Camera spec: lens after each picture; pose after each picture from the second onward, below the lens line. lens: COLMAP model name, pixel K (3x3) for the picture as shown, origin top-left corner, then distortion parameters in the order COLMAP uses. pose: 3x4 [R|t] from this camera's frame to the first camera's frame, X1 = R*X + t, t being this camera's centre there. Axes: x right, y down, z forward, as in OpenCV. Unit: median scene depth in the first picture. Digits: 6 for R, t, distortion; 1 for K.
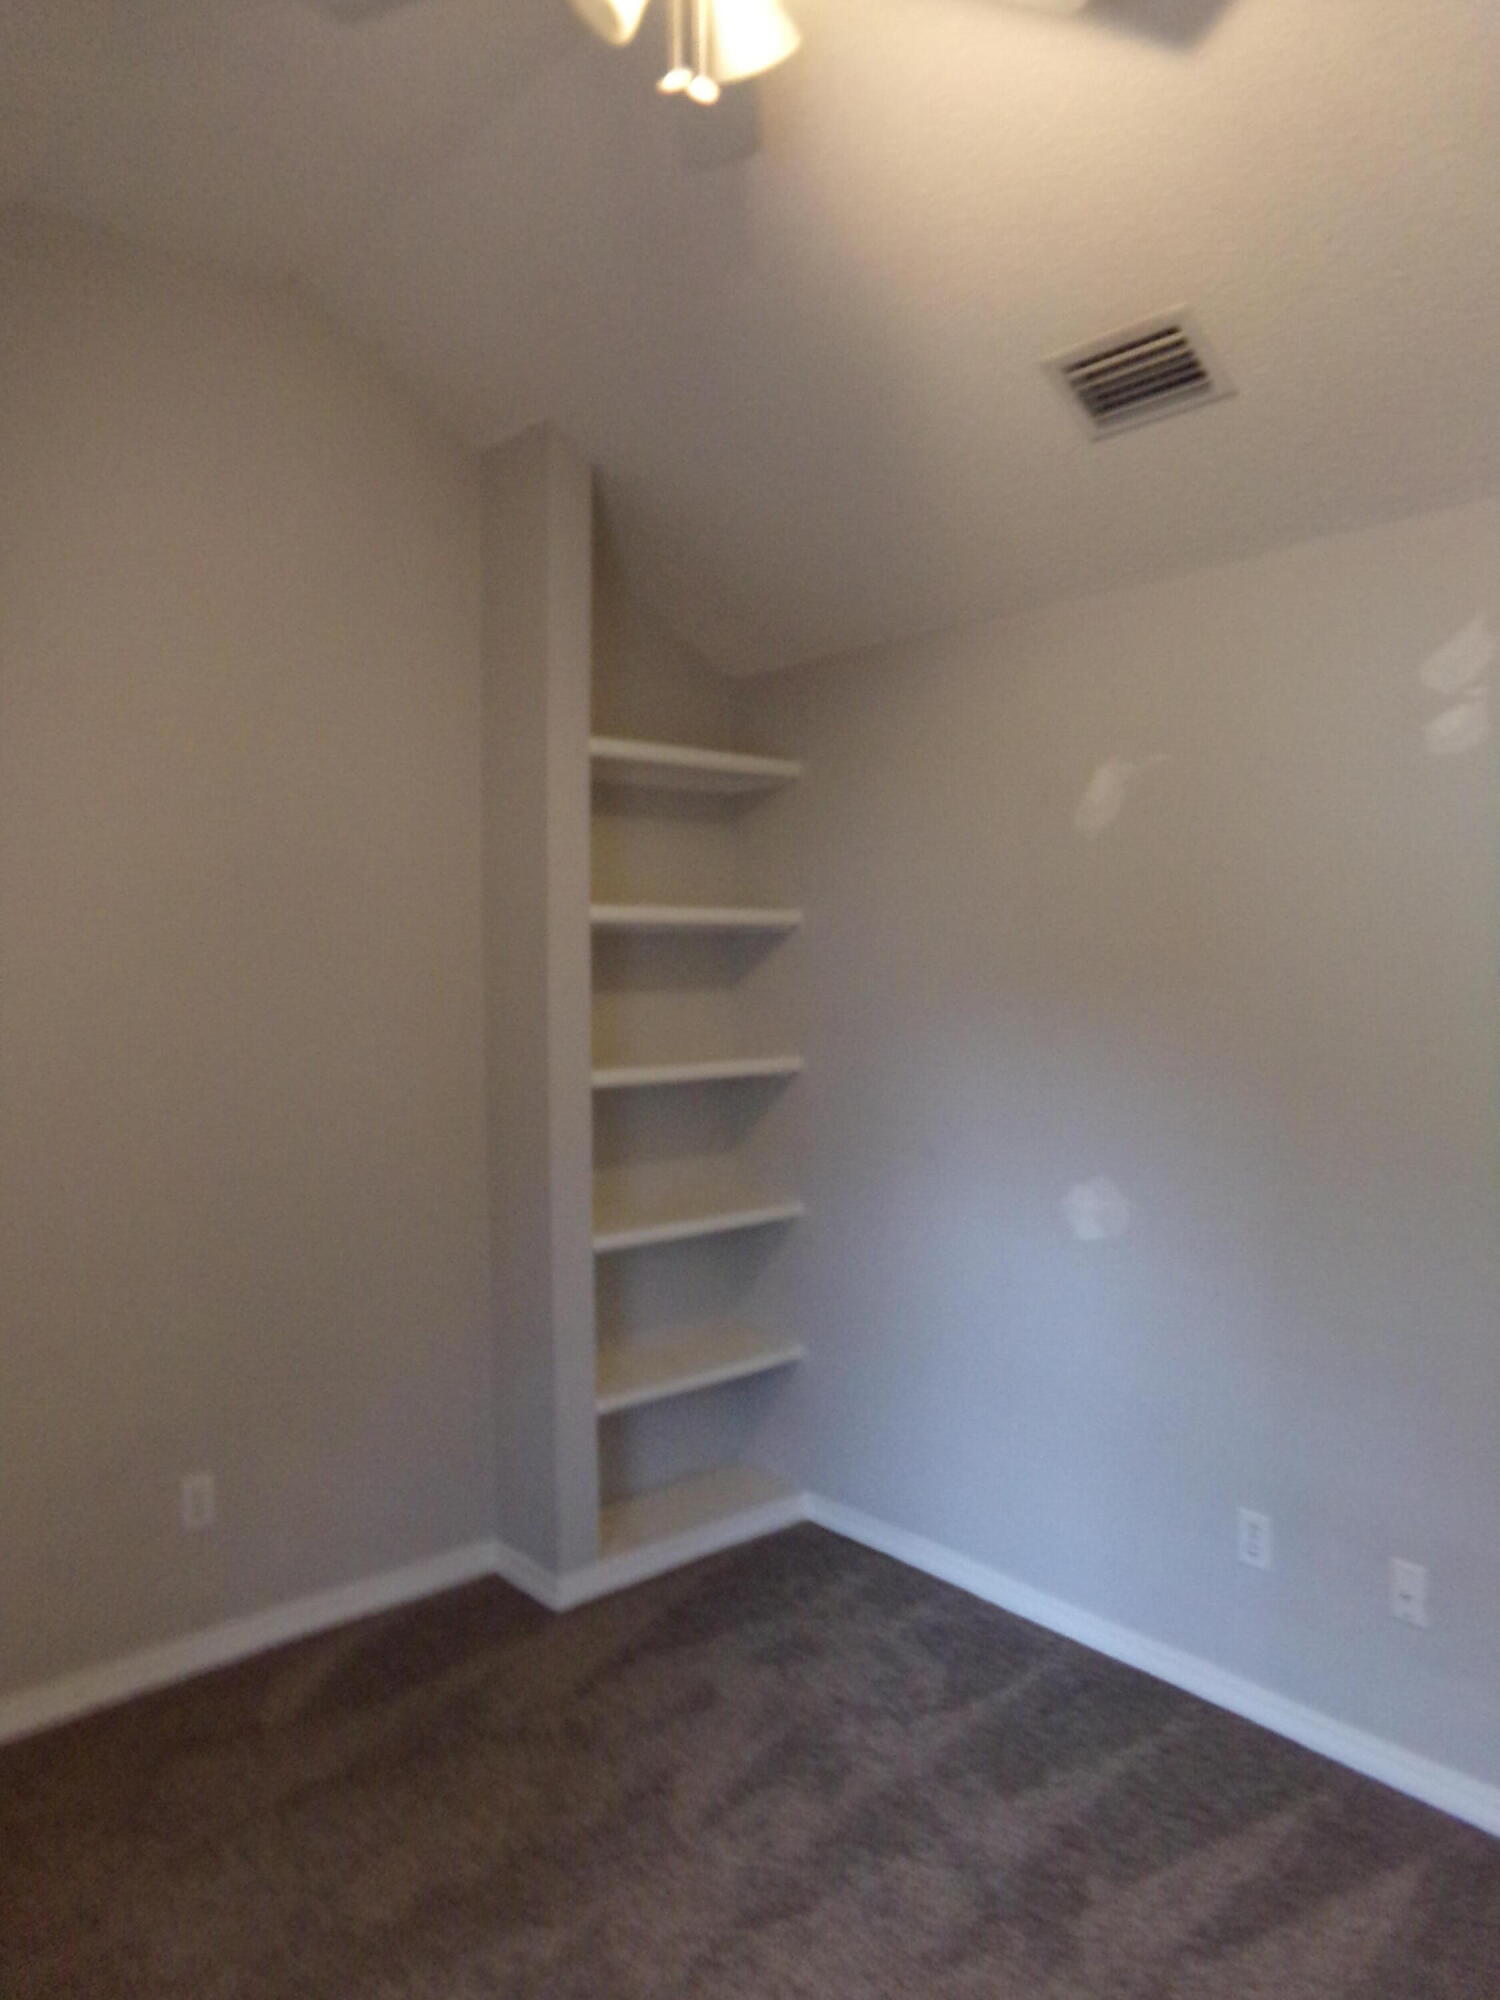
lens RADIAL K [[1351.0, 0, 748.9], [0, 1351.0, 1001.7], [0, 0, 1]] dist [0.006229, 0.001631]
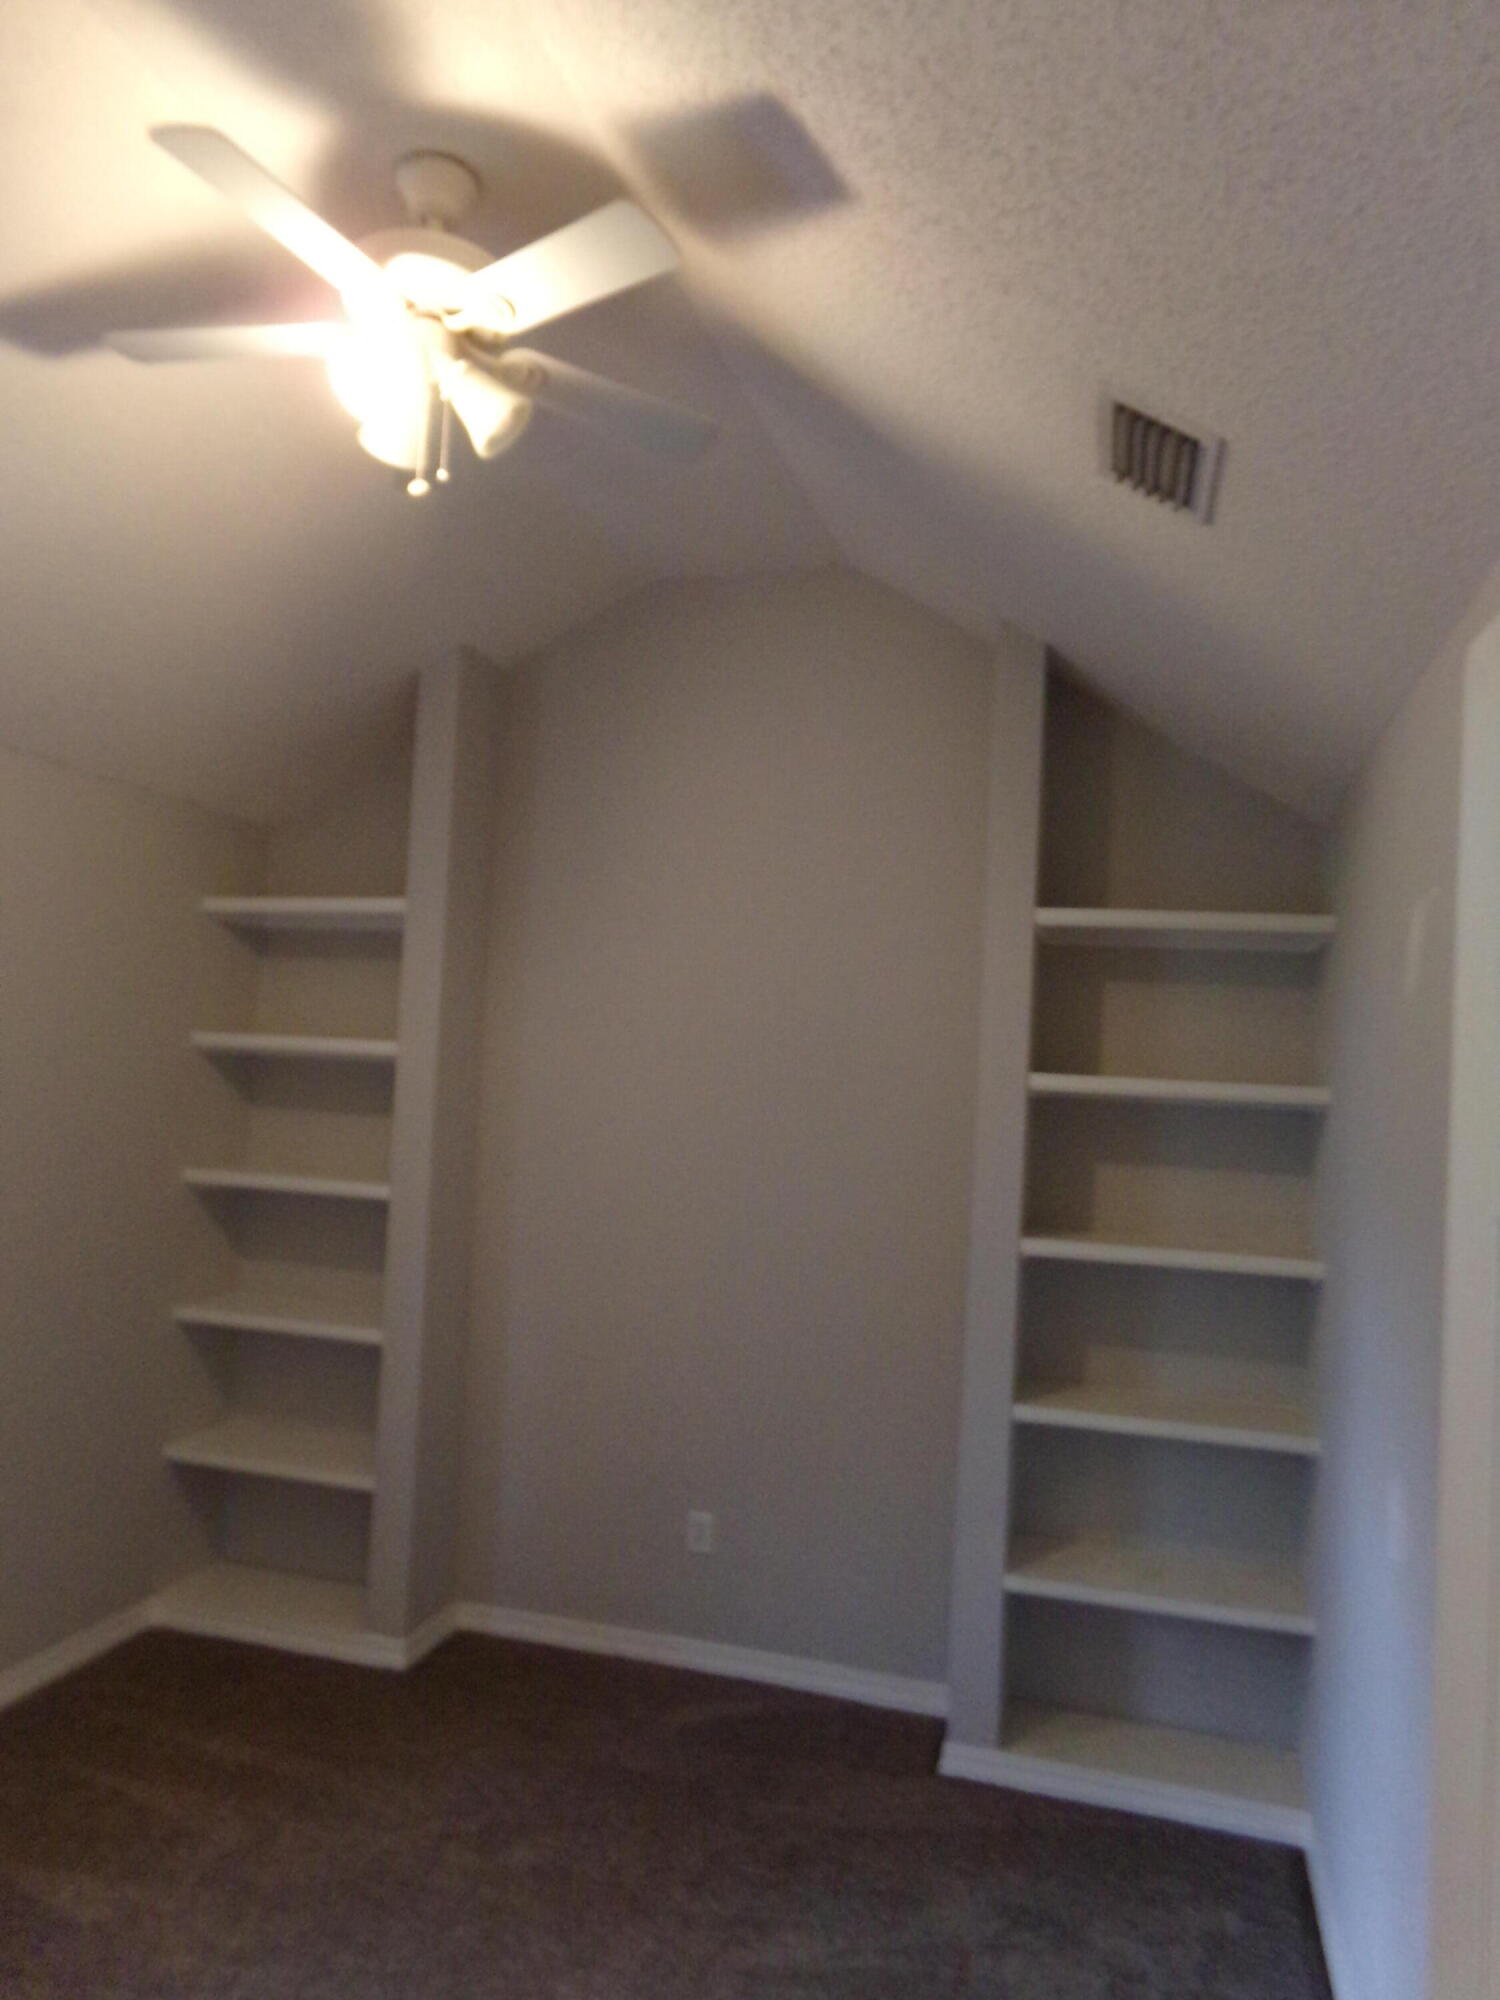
lens RADIAL K [[1351.0, 0, 749.4], [0, 1351.0, 997.8], [0, 0, 1]] dist [0.006229, 0.001631]
pose [[0.575510, 0.010103, -0.817732, 0.598244], [-0.094271, 0.994077, -0.054065, -0.054087], [0.812343, 0.108203, 0.573054, 0.250826]]
